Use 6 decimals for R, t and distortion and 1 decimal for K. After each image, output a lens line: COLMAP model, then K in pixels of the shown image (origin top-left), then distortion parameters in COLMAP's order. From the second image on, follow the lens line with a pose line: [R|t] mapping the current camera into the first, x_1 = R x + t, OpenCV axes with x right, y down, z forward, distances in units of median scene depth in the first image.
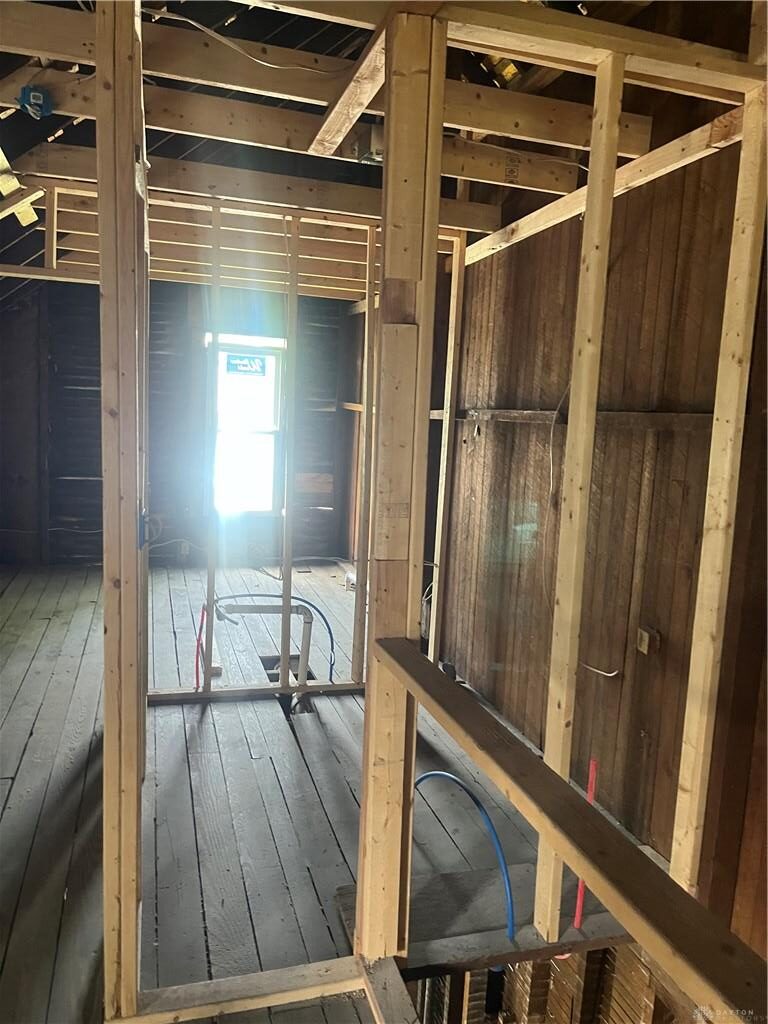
lens RADIAL K [[783.5, 0, 382.0], [0, 783.5, 502.8], [0, 0, 1]] dist [0.026952, -0.004365]
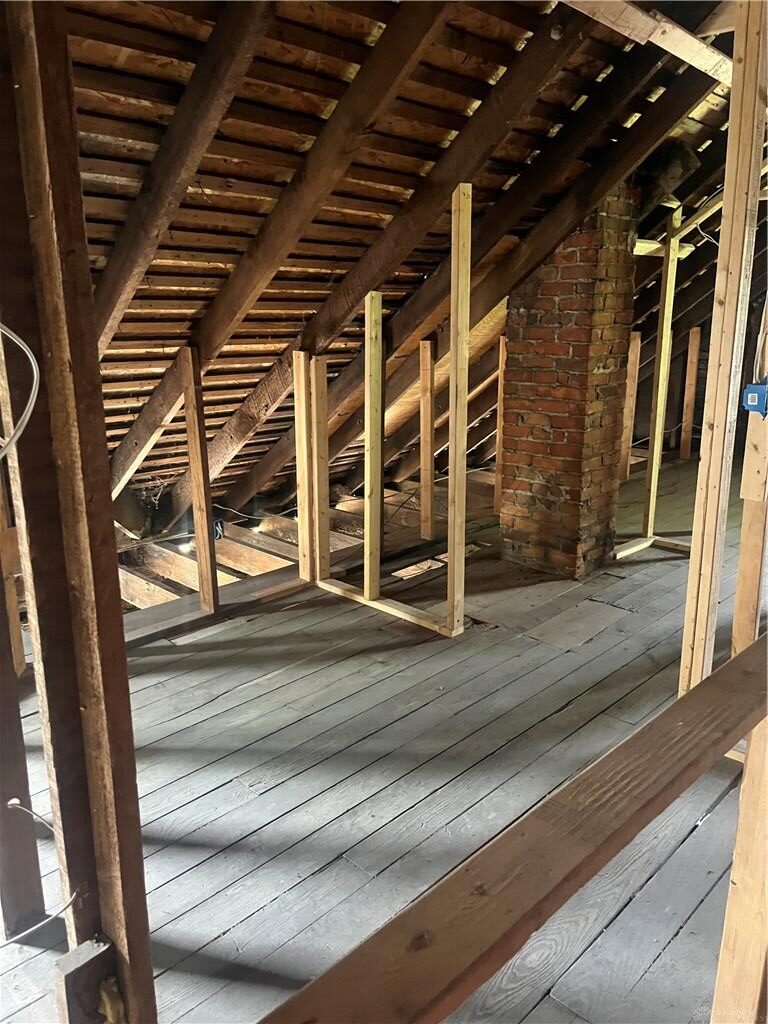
lens RADIAL K [[783.5, 0, 383.7], [0, 783.5, 514.0], [0, 0, 1]] dist [0.026952, -0.004365]
pose [[0.488458, 0.173164, -0.855233, 0.304926], [-0.080797, 0.984876, 0.153267, 0.043653], [0.868839, -0.005764, 0.495062, -0.106924]]
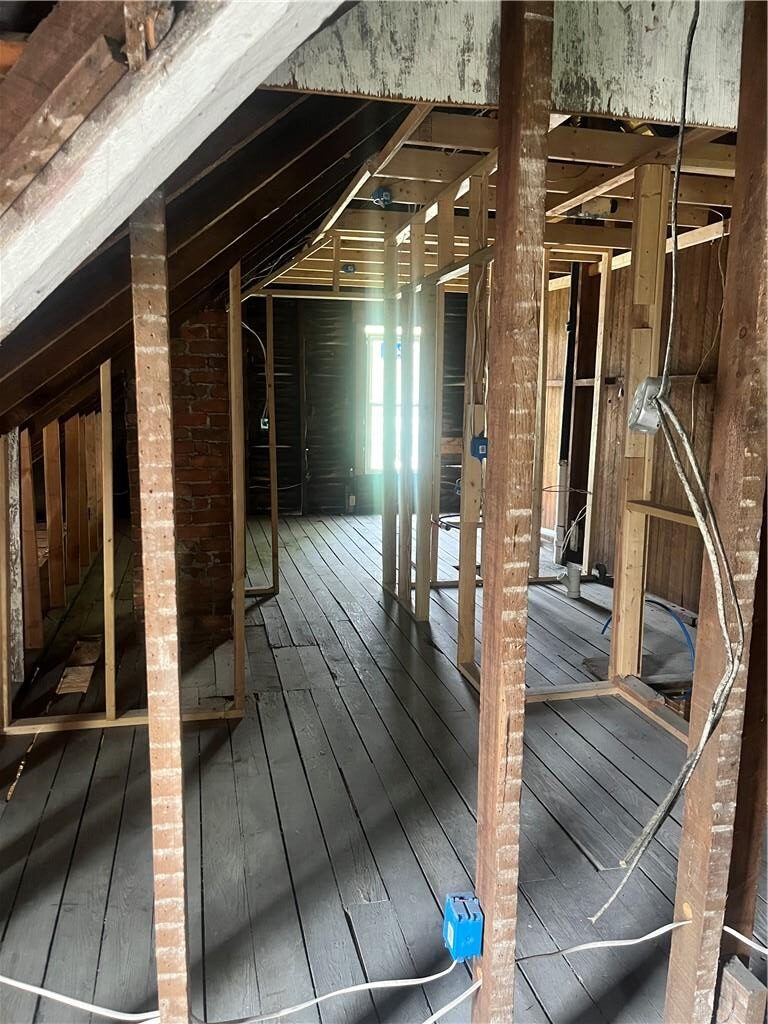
lens RADIAL K [[783.5, 0, 384.0], [0, 783.5, 514.9], [0, 0, 1]] dist [0.026952, -0.004365]
pose [[0.998010, -0.025438, -0.057704, -0.262815], [0.027800, 0.998793, 0.040501, 0.064833], [0.056604, -0.042025, 0.997512, -0.488003]]
